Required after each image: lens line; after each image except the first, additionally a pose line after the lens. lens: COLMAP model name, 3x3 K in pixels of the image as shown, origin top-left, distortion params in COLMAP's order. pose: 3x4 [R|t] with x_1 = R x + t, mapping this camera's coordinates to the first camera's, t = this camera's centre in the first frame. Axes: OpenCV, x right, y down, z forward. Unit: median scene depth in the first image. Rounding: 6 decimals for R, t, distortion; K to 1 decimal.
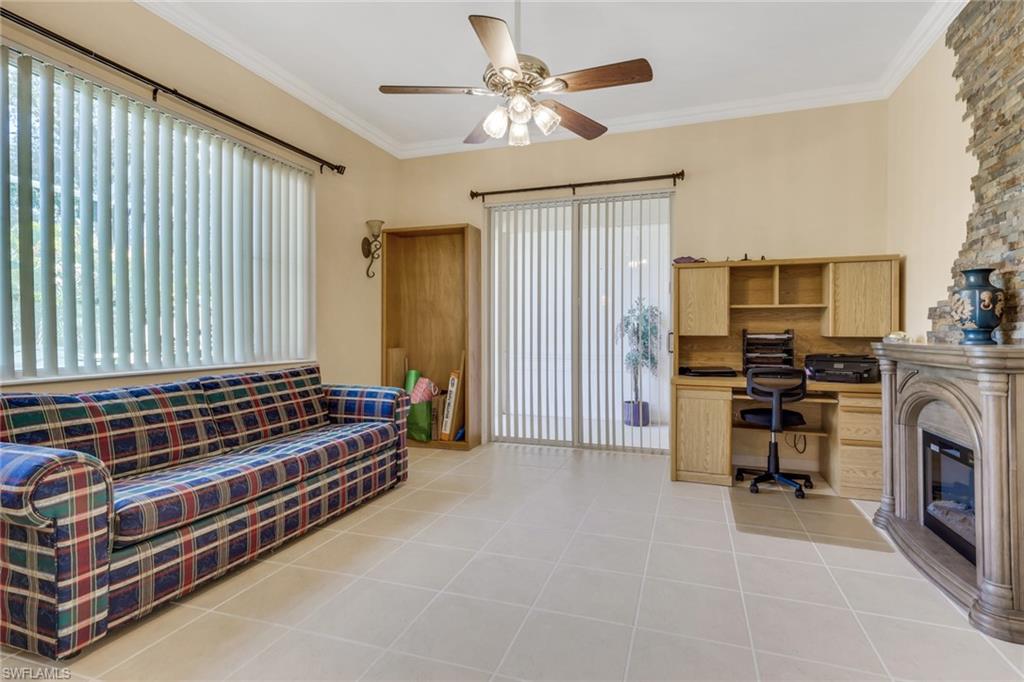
lens RADIAL K [[514.6, 0, 512.0], [0, 514.6, 335.1], [0, 0, 1]] dist [0.002844, 0.000747]
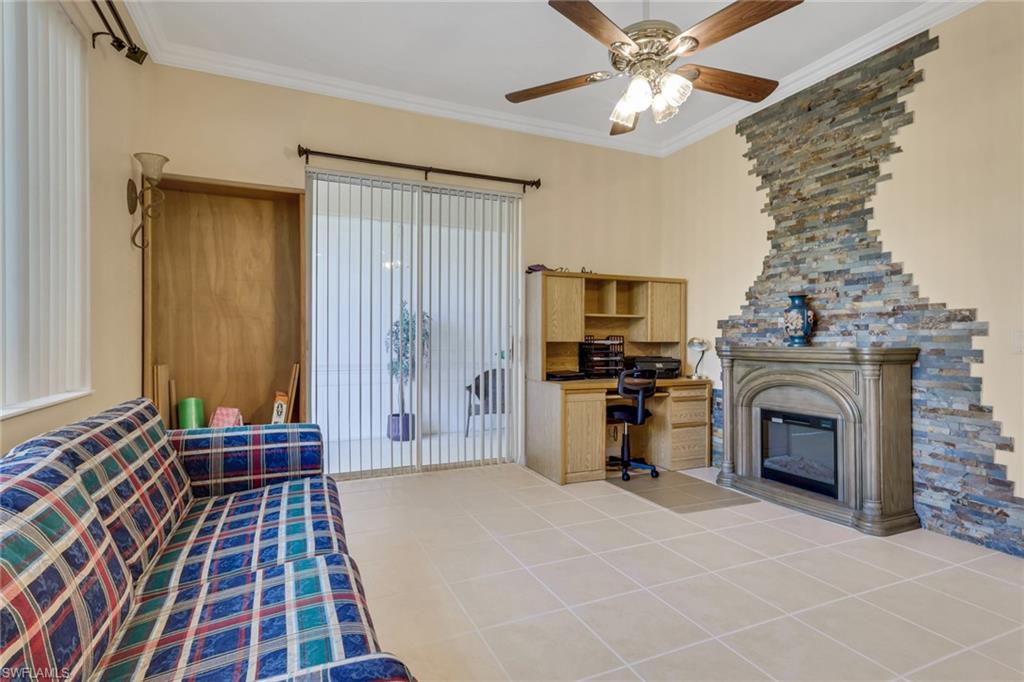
lens RADIAL K [[529.0, 0, 530.4], [0, 529.0, 340.3], [0, 0, 1]] dist [0.003916, 0.001045]
pose [[0.718970, -0.003863, 0.695031, -0.494676], [0.005749, 0.999983, -0.000389, -0.001877], [-0.695018, 0.004275, 0.718980, 0.316281]]
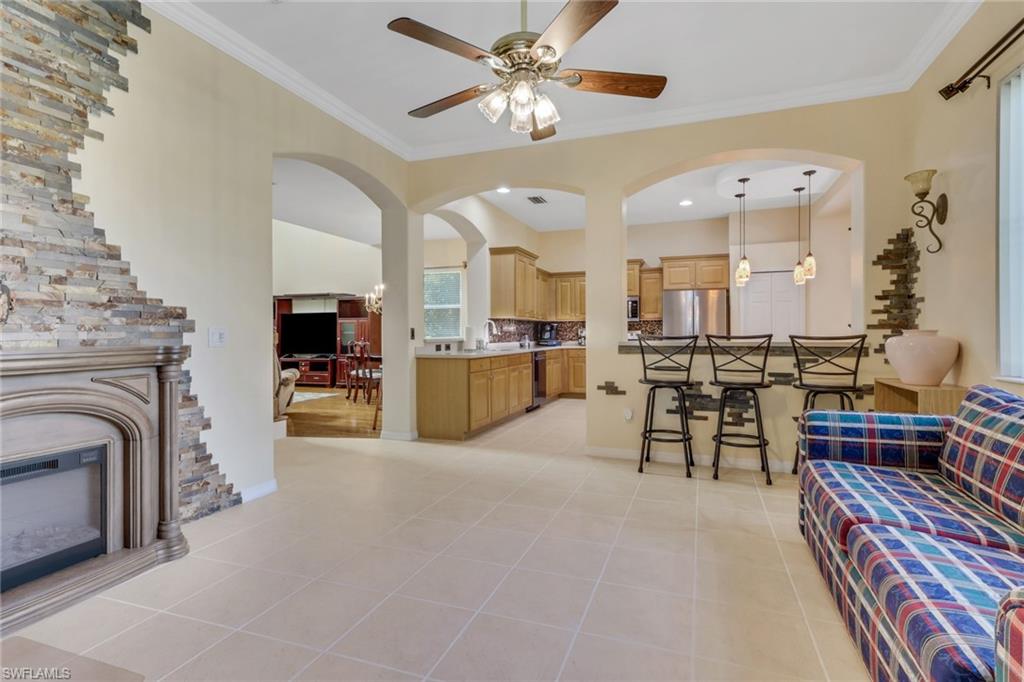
lens RADIAL K [[514.6, 0, 512.0], [0, 514.6, 335.1], [0, 0, 1]] dist [0.002844, 0.000747]
pose [[-0.999883, -0.003822, 0.014802, 0.010867], [-0.003670, 0.999940, 0.010279, -0.011782], [-0.014841, 0.010223, -0.999838, 1.289832]]
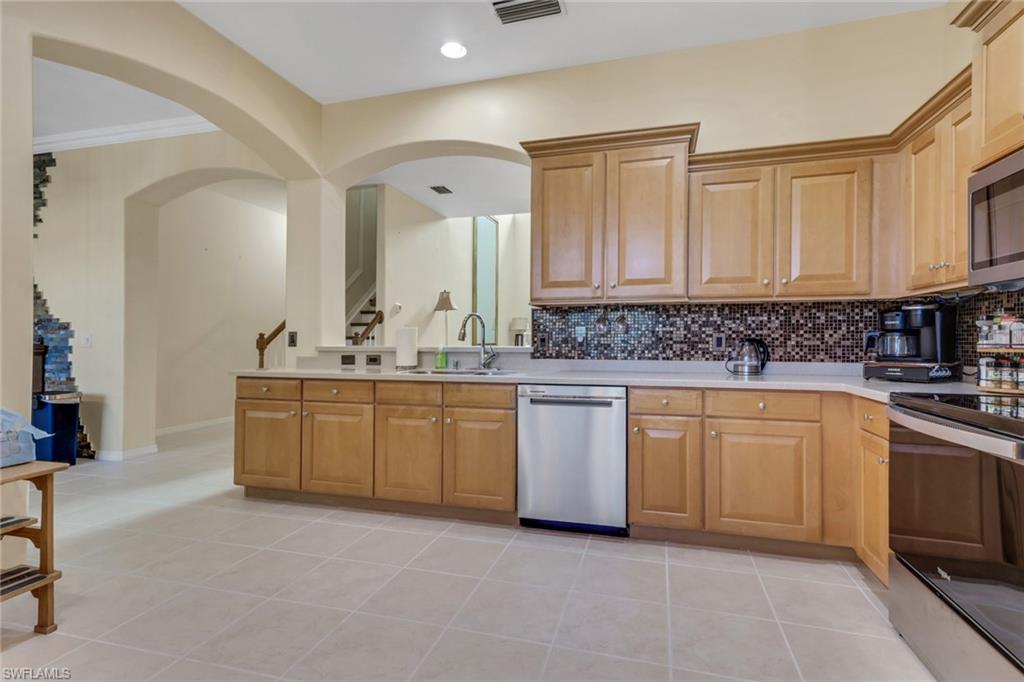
lens RADIAL K [[514.6, 0, 512.0], [0, 514.6, 335.1], [0, 0, 1]] dist [0.002844, 0.000747]
pose [[-0.054886, 0.000090, 0.998493, -0.888566], [0.007674, 0.999970, 0.000331, -0.004412], [-0.998463, 0.007681, -0.054885, -0.692669]]
